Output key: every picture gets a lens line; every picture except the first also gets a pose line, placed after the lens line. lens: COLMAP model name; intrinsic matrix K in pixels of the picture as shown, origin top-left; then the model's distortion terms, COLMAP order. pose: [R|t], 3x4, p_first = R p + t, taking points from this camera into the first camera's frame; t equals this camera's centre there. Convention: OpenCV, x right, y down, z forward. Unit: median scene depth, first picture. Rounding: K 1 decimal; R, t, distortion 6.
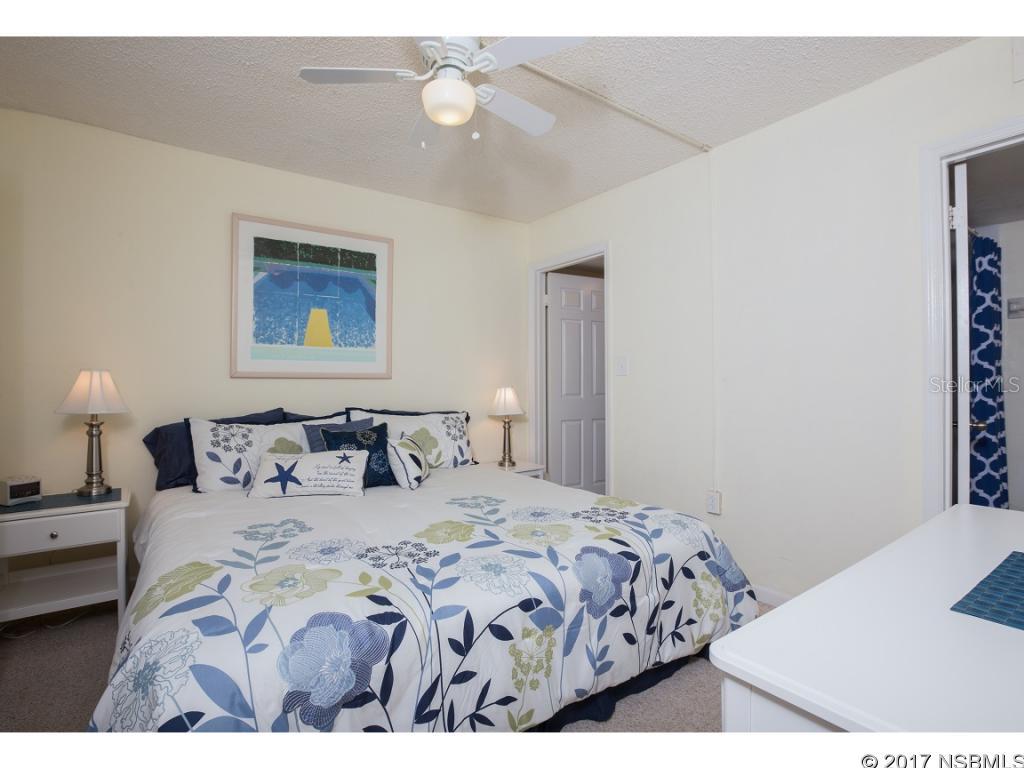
lens RADIAL K [[476.6, 0, 512.0], [0, 476.6, 384.0], [0, 0, 1]] dist [-0.036439, 0.000229]
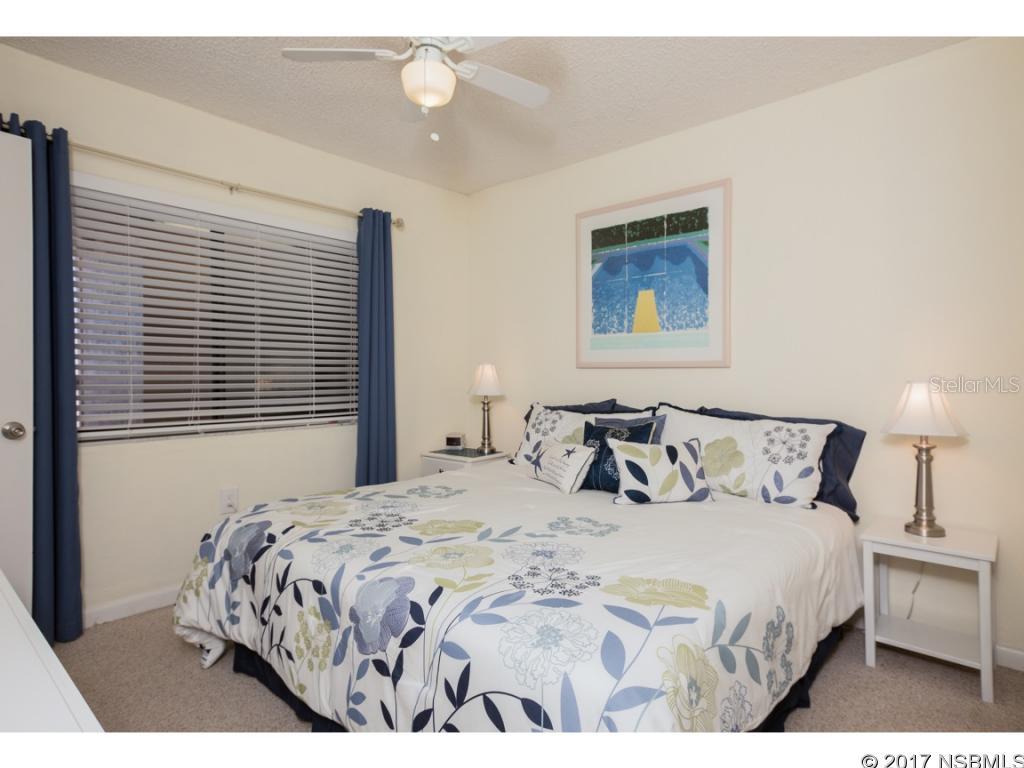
lens RADIAL K [[582.3, 0, 512.0], [0, 582.3, 384.0], [0, 0, 1]] dist [-0.000644, -0.000372]
pose [[0.221197, 0.017320, -0.975075, 0.633387], [-0.007149, 0.999844, 0.016138, 0.002149], [0.975203, 0.003402, 0.221286, 0.530447]]
